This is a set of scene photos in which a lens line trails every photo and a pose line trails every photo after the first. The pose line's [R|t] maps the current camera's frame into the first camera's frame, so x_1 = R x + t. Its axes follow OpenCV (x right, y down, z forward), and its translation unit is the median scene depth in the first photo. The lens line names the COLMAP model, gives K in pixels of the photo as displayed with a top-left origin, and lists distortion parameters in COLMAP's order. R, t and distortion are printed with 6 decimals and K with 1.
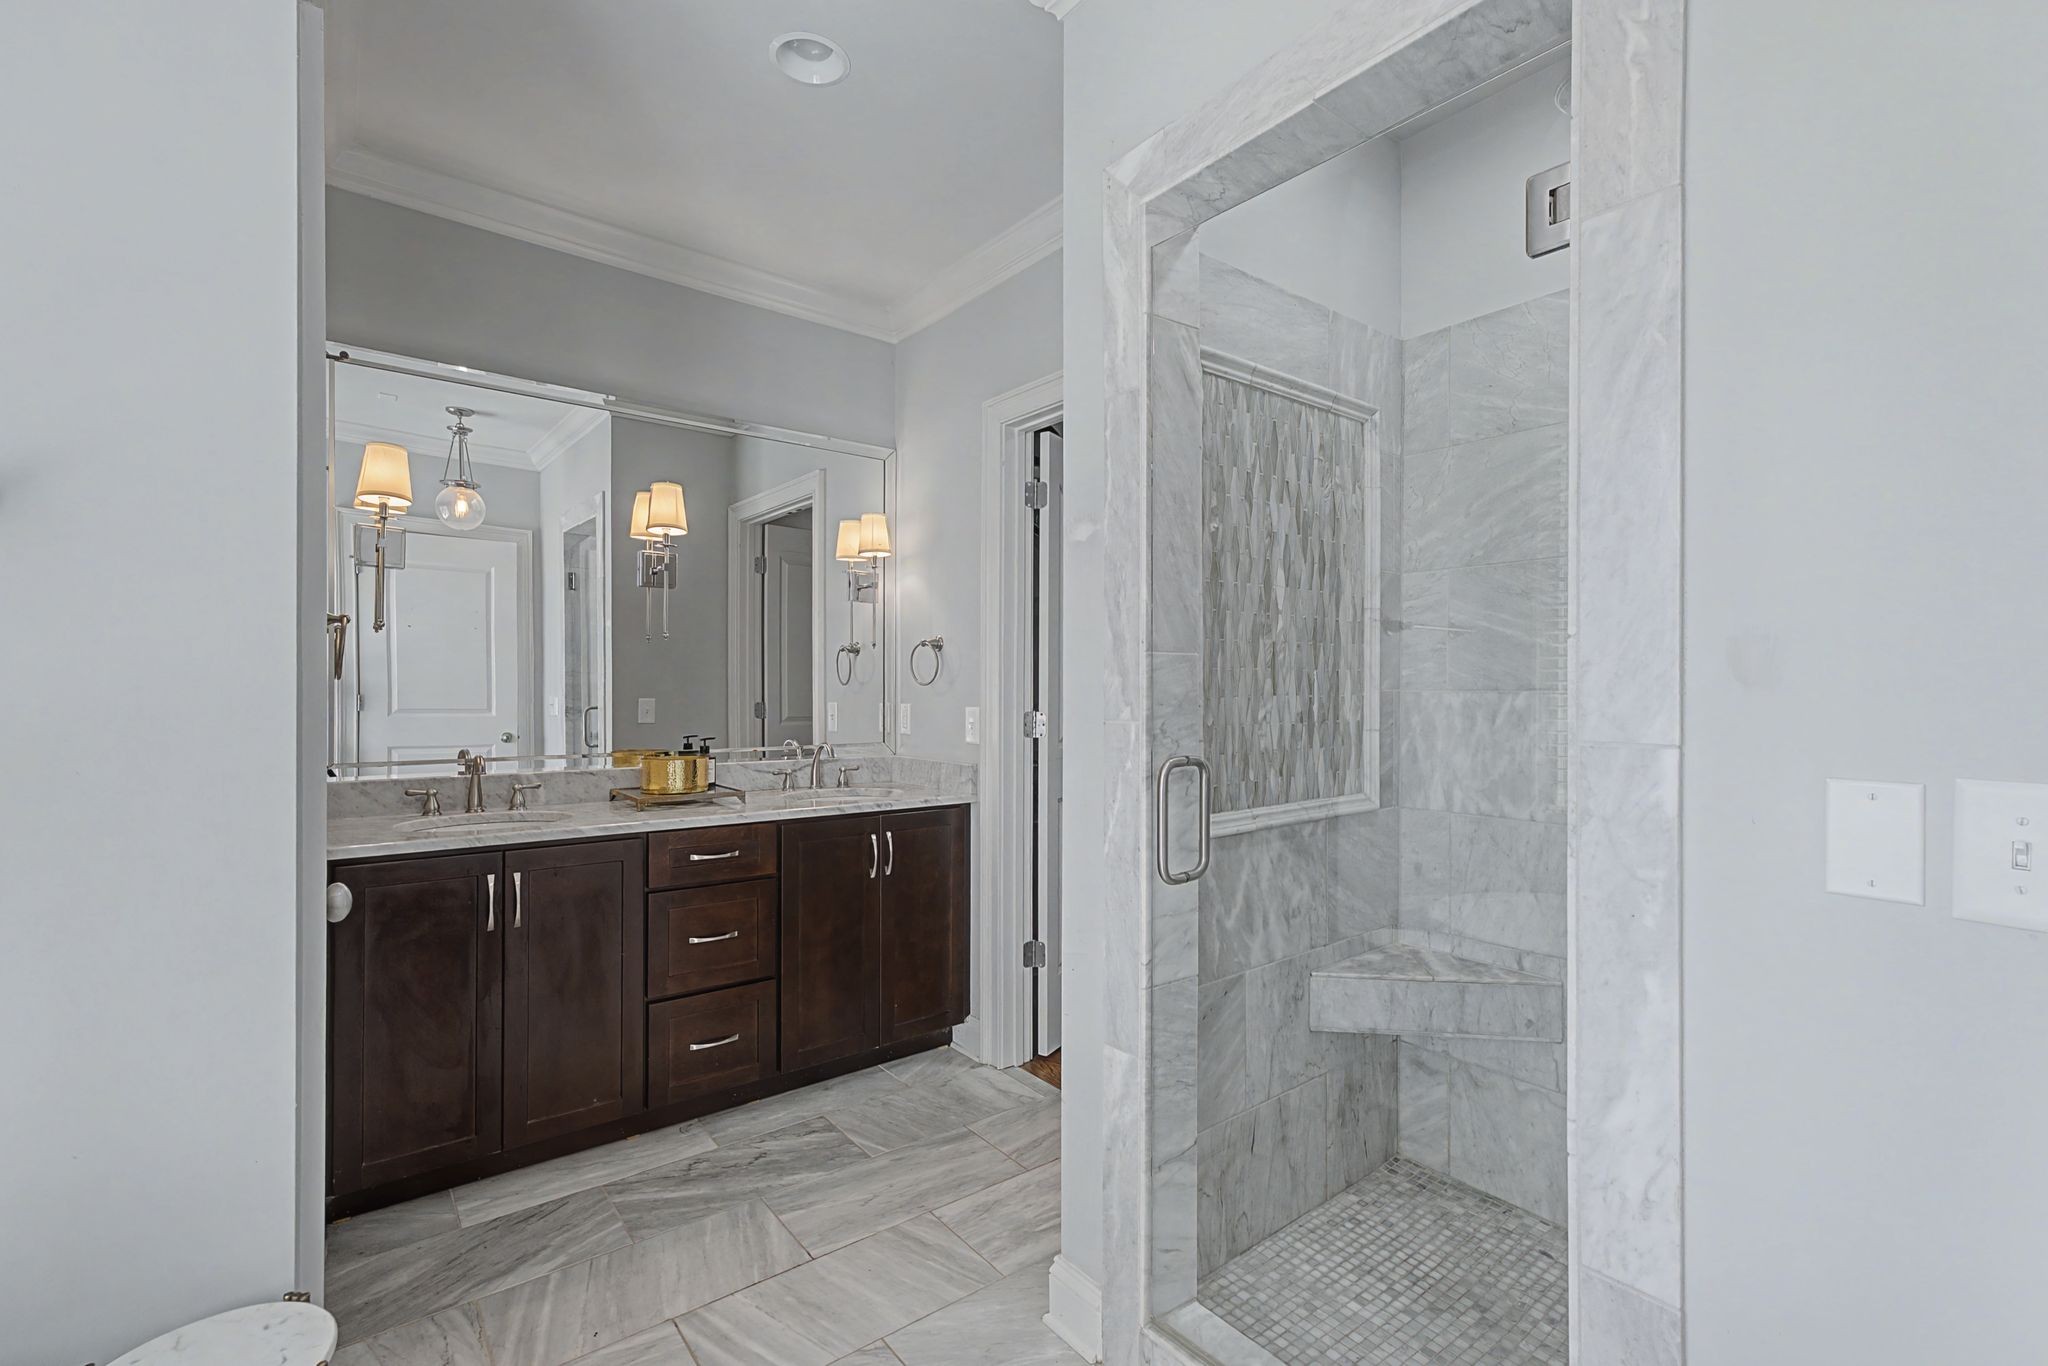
lens RADIAL K [[911.5, 0, 1024.0], [0, 911.5, 683.0], [0, 0, 1]] dist [0.006640, -0.000091]
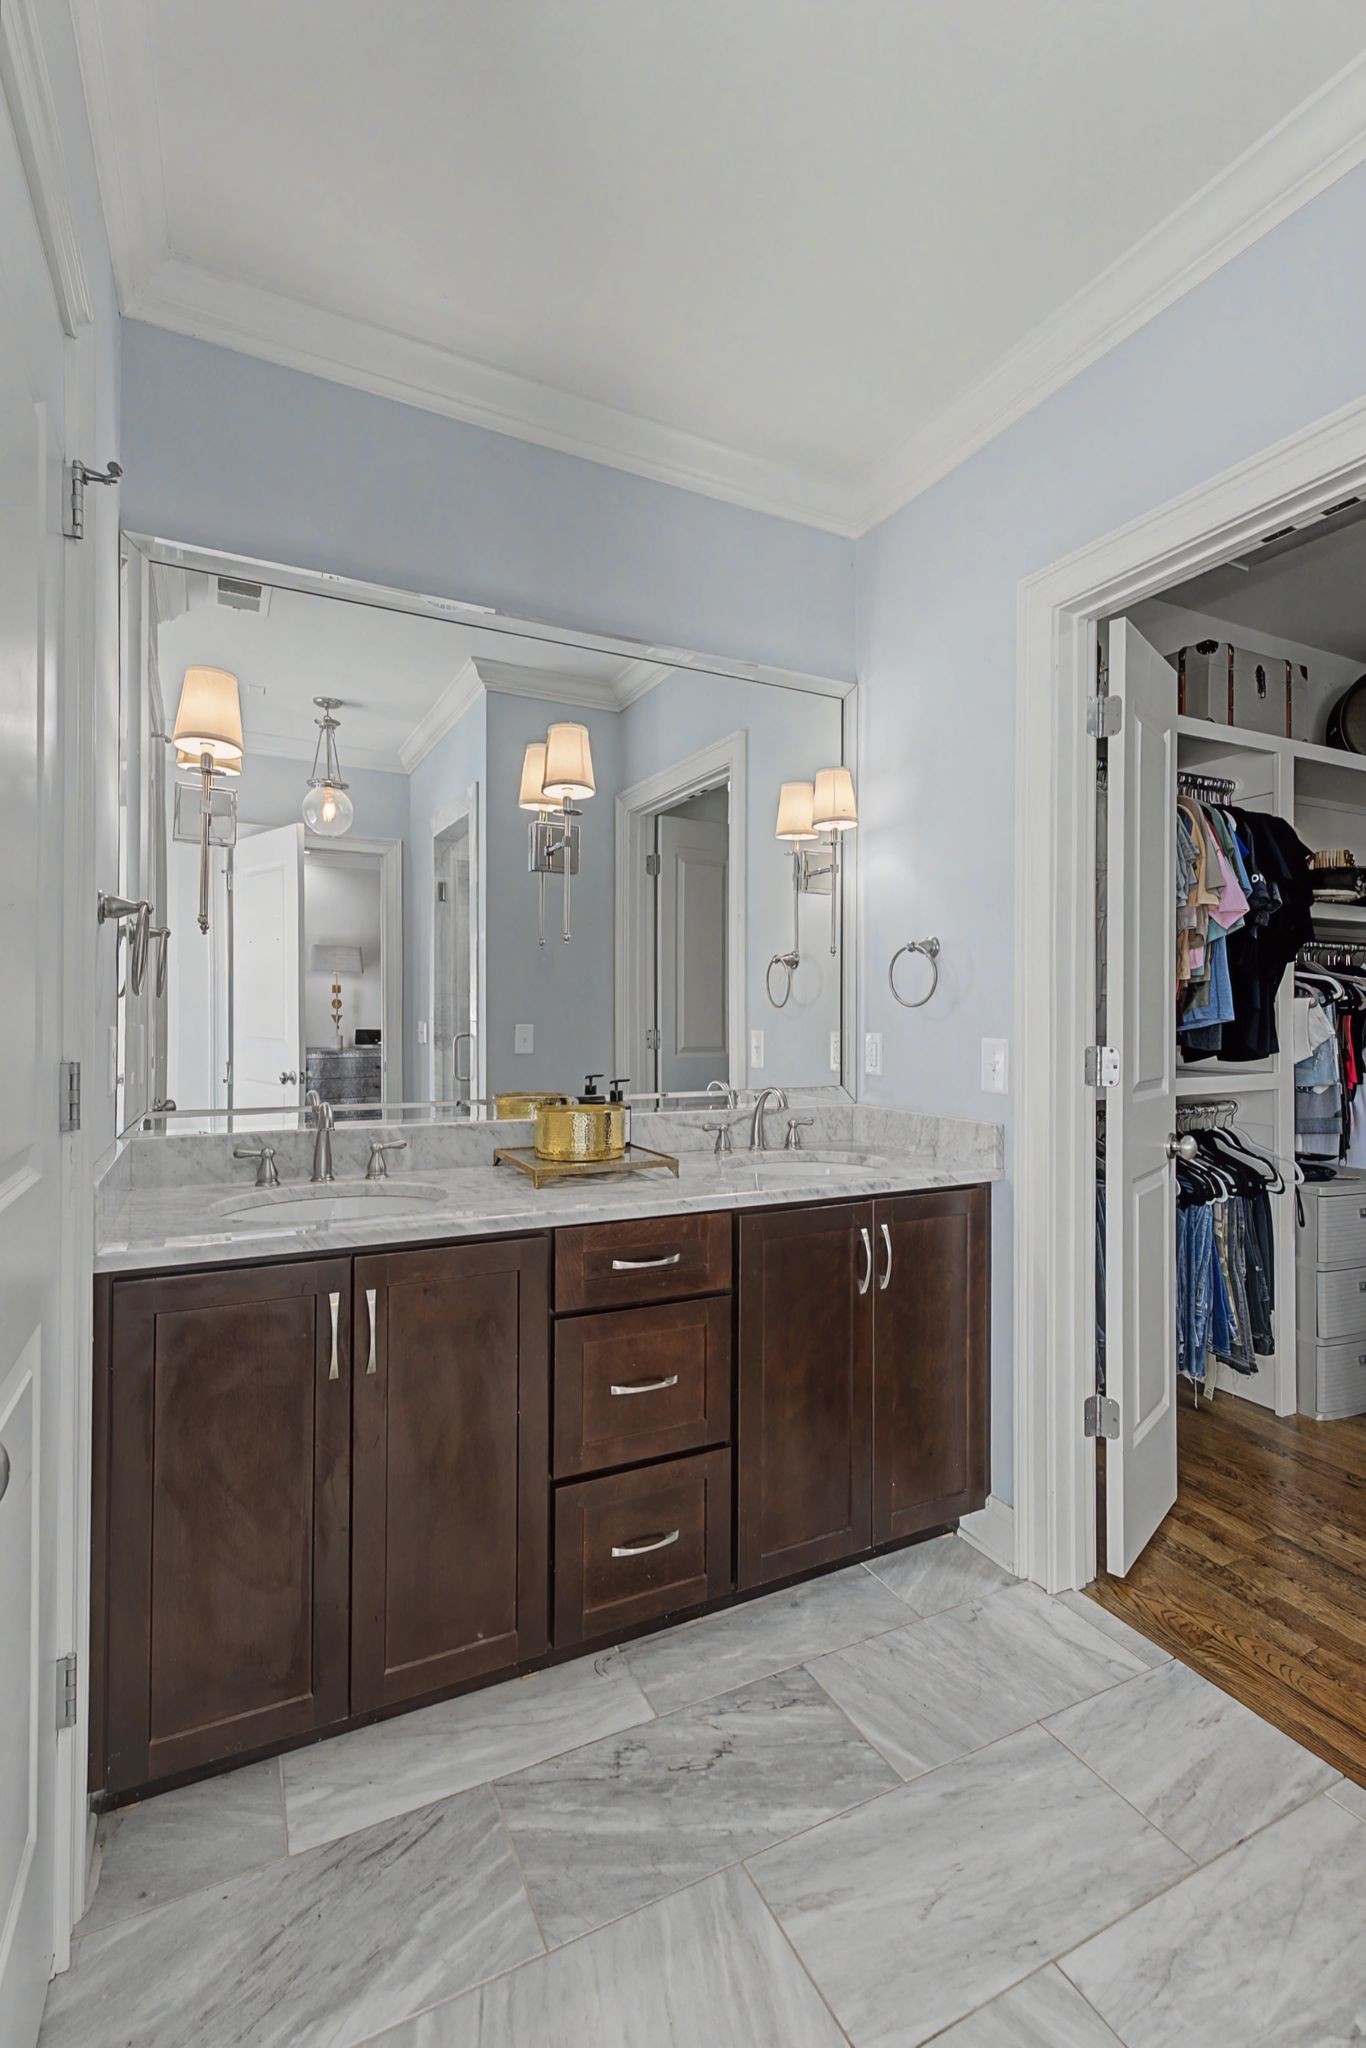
lens RADIAL K [[911.5, 0, 684.8], [0, 911.5, 1007.8], [0, 0, 1]] dist [0.006640, -0.000091]
pose [[0.980635, -0.000094, -0.195842, -0.163522], [-0.000281, 0.999998, -0.001889, 0.004926], [0.195842, 0.001907, 0.980634, 0.319087]]
